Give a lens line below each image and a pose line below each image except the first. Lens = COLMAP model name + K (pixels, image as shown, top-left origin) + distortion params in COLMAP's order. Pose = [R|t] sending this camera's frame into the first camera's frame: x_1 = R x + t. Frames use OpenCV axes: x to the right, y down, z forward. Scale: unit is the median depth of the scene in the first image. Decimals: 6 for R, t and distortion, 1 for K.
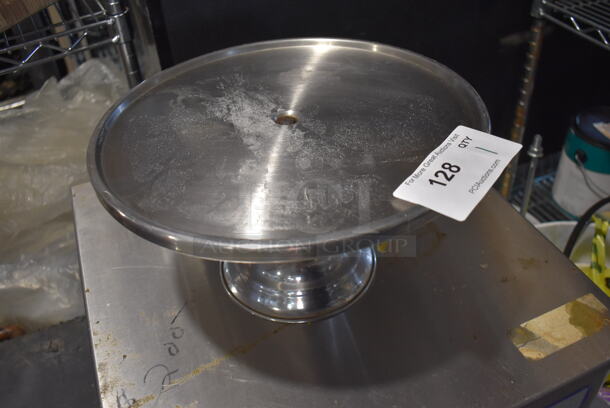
lens RADIAL K [[560.4, 0, 304.8], [0, 560.4, 201.3], [0, 0, 1]] dist [-0.090204, 0.003212]
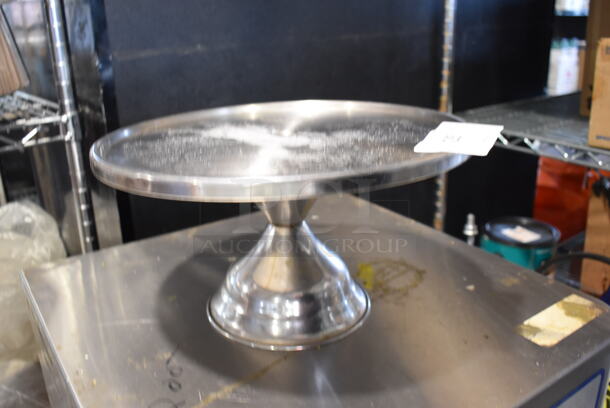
lens RADIAL K [[560.4, 0, 304.8], [0, 560.4, 201.3], [0, 0, 1]] dist [-0.090204, 0.003212]
pose [[0.976750, -0.039218, 0.210765, -0.206140], [0.111288, 0.933041, -0.342124, 0.313828], [-0.183235, 0.357625, 0.915712, 0.061583]]
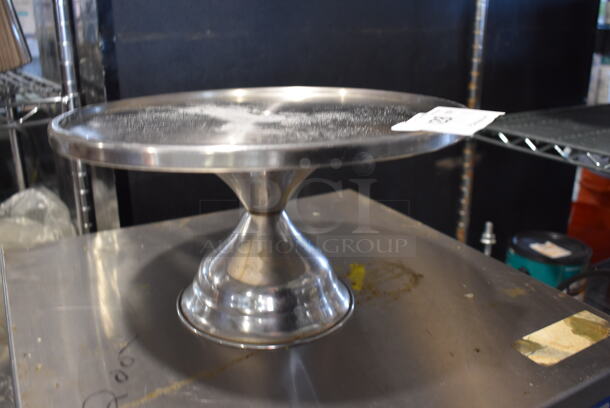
lens RADIAL K [[560.4, 0, 304.8], [0, 560.4, 201.3], [0, 0, 1]] dist [-0.090204, 0.003212]
pose [[0.990444, 0.015213, 0.137074, -0.086107], [0.036059, 0.930761, -0.363847, 0.326609], [-0.133119, 0.365312, 0.921318, 0.137225]]
